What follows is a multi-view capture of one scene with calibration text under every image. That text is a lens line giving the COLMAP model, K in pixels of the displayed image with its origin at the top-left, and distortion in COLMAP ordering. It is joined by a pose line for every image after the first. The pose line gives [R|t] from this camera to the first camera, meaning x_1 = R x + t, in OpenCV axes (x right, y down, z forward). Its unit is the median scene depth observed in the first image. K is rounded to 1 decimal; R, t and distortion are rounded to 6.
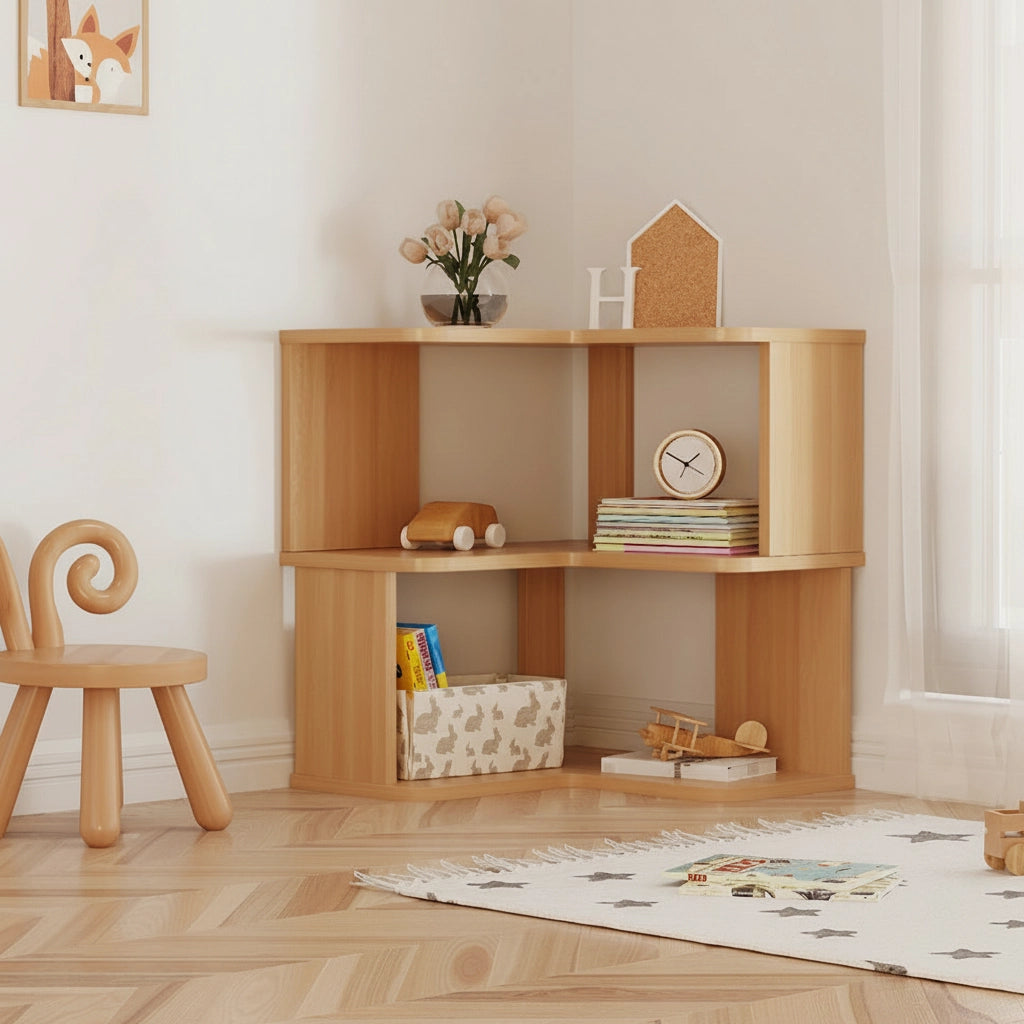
lens RADIAL K [[4220.2, 0, 495.5], [0, 4220.2, 474.0], [0, 0, 1]] dist [0.982762, 0.000000]
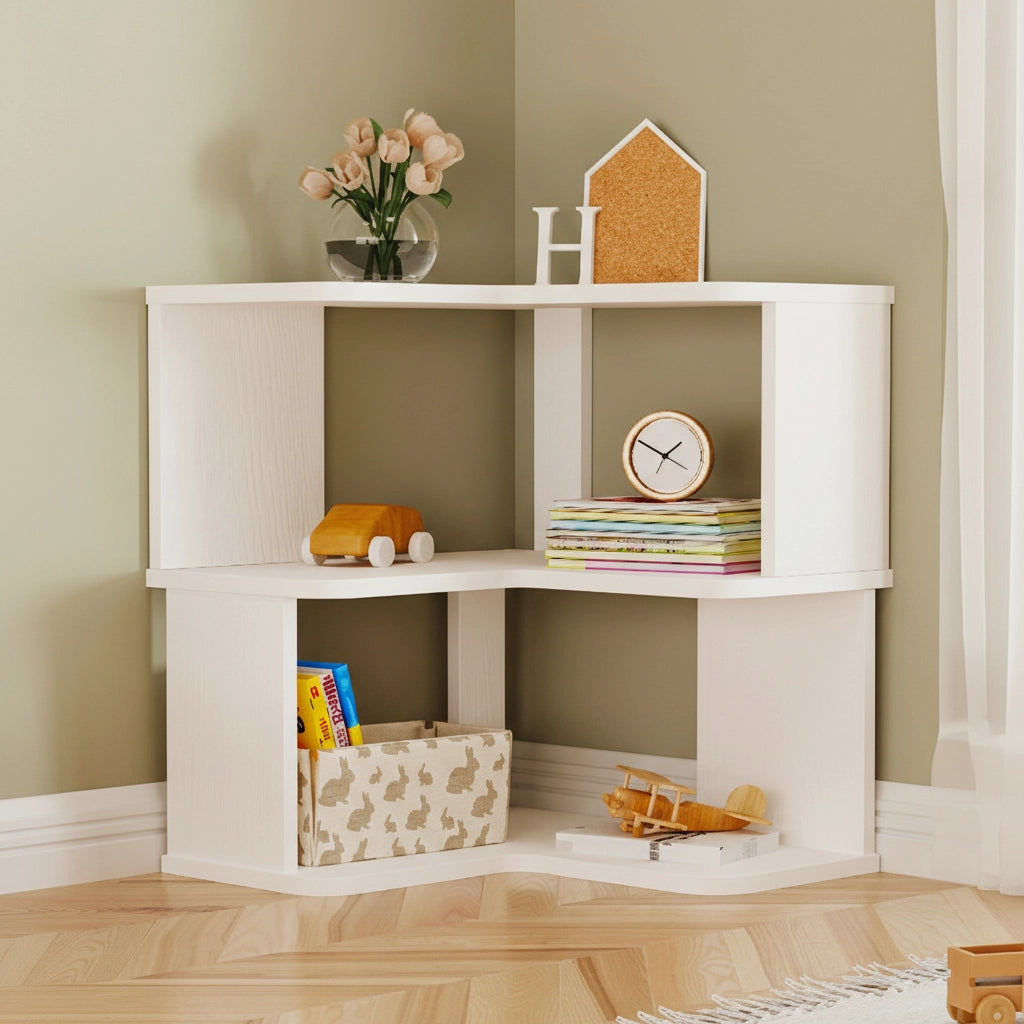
lens RADIAL K [[4220.2, 0, 509.5], [0, 4220.2, 488.6], [0, 0, 1]] dist [0.982762, 0.000000]
pose [[0.999518, -0.006339, 0.030404, -0.007564], [0.005940, 0.999895, 0.013188, -0.007048], [-0.030485, -0.013001, 0.999451, 0.216615]]
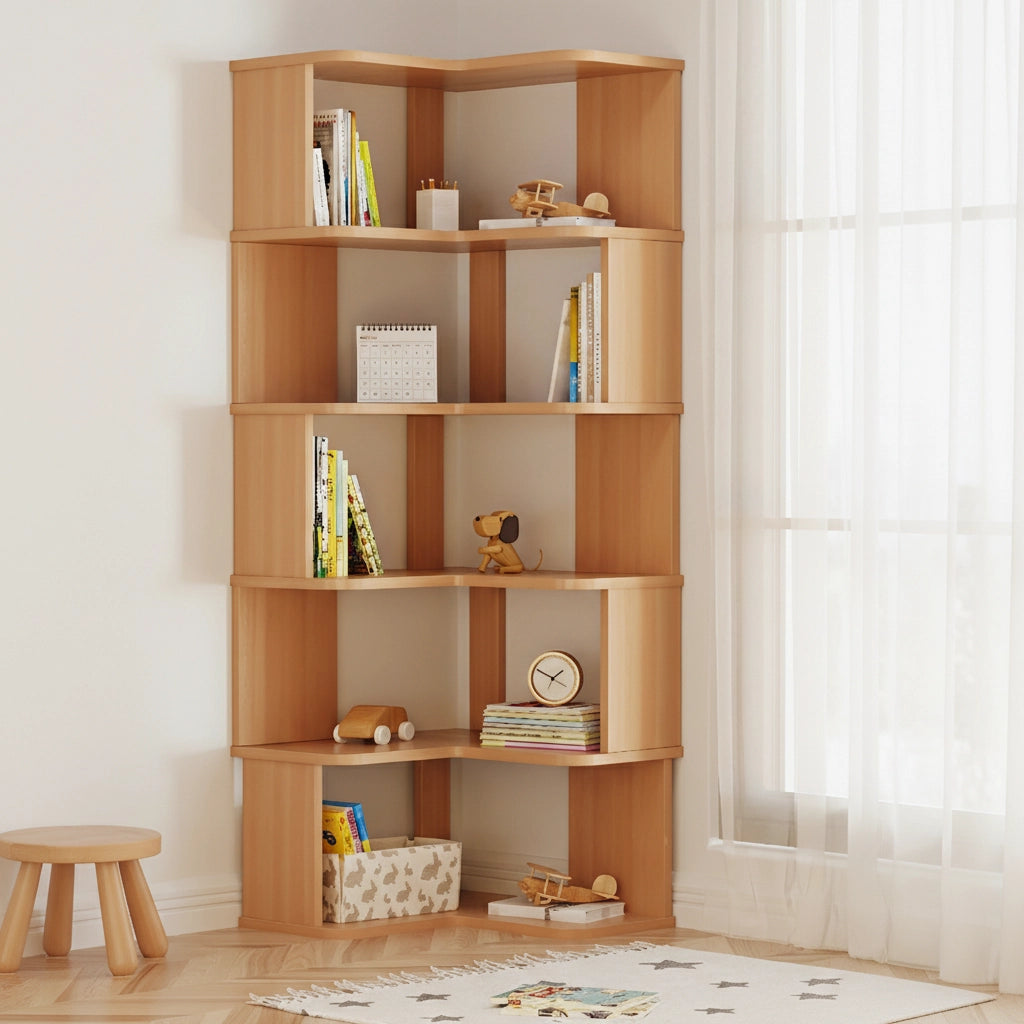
lens RADIAL K [[4220.2, 0, 483.2], [0, 4220.2, 540.0], [0, 0, 1]] dist [0.982762, 0.000000]
pose [[0.999725, -0.005437, 0.022815, -0.005776], [0.005354, 0.999979, 0.003735, -0.049837], [-0.022835, -0.003612, 0.999733, -0.305225]]
